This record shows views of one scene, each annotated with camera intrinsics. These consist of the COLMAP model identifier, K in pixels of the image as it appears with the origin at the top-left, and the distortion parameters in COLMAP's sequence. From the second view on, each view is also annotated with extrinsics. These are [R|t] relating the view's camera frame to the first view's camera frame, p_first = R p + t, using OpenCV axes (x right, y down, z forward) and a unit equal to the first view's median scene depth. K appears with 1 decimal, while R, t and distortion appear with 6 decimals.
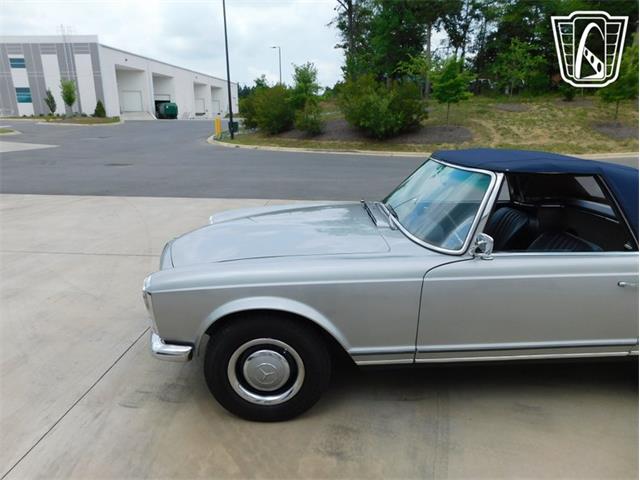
lens RADIAL K [[419.5, 0, 317.2], [0, 419.5, 242.0], [0, 0, 1]] dist [-0.064991, 0.047927]
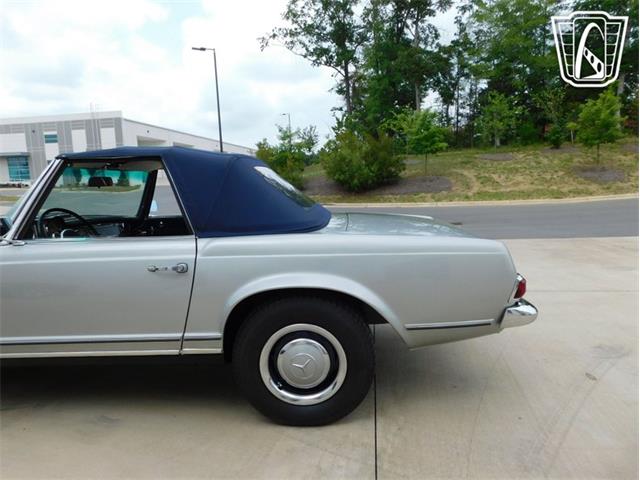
lens RADIAL K [[419.5, 0, 317.3], [0, 419.5, 242.2], [0, 0, 1]] dist [-0.064991, 0.047927]
pose [[0.997639, -0.025817, -0.063646, 0.100409], [0.016422, 0.989449, -0.143945, 0.014609], [0.066690, 0.142560, 0.987537, 0.013315]]
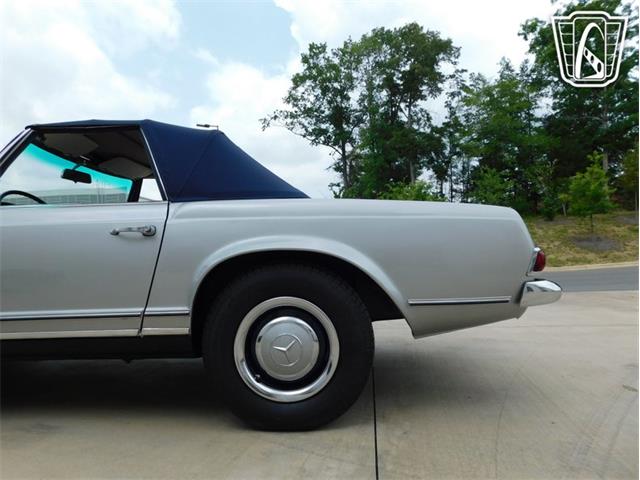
lens RADIAL K [[419.5, 0, 317.2], [0, 419.5, 244.4], [0, 0, 1]] dist [-0.064991, 0.047927]
pose [[0.998092, -0.029406, -0.054294, 0.100897], [0.010628, 0.948006, -0.318075, 0.029802], [0.060824, 0.316891, 0.946510, 0.026263]]
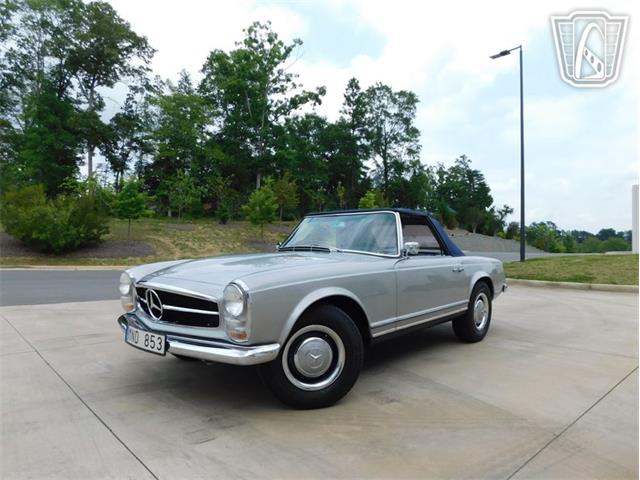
lens RADIAL K [[419.5, 0, 317.8], [0, 419.5, 238.2], [0, 0, 1]] dist [-0.064991, 0.047927]
pose [[0.691095, 0.026156, 0.722290, -0.089370], [0.192697, 0.956505, -0.219013, 0.021555], [-0.696603, 0.290542, 0.655996, 0.012141]]
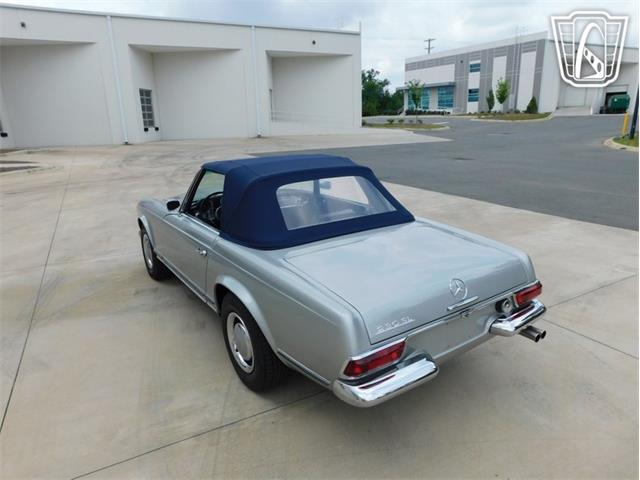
lens RADIAL K [[419.5, 0, 311.5], [0, 419.5, 241.1], [0, 0, 1]] dist [-0.064991, 0.047927]
pose [[0.540193, 0.216798, -0.813136, 0.178464], [-0.209663, 0.970449, 0.119455, -0.014328], [0.815005, 0.105956, 0.569685, 0.040701]]
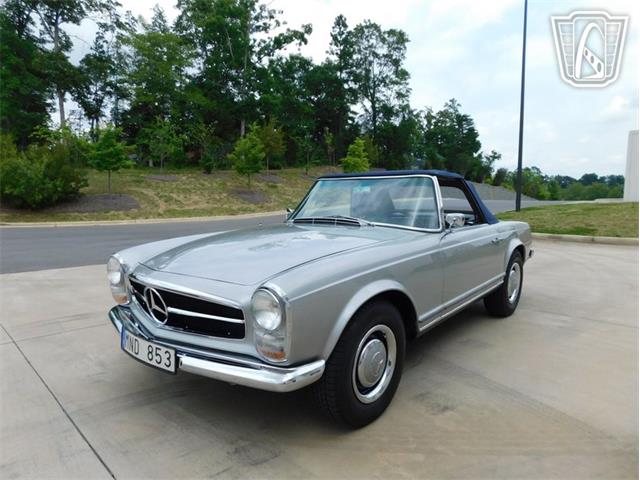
lens RADIAL K [[419.5, 0, 317.7], [0, 419.5, 238.7], [0, 0, 1]] dist [-0.064991, 0.047927]
pose [[0.664358, -0.076627, 0.743476, -0.080821], [0.210725, 0.973580, -0.087957, 0.007411], [-0.717093, 0.215104, 0.662954, 0.033483]]
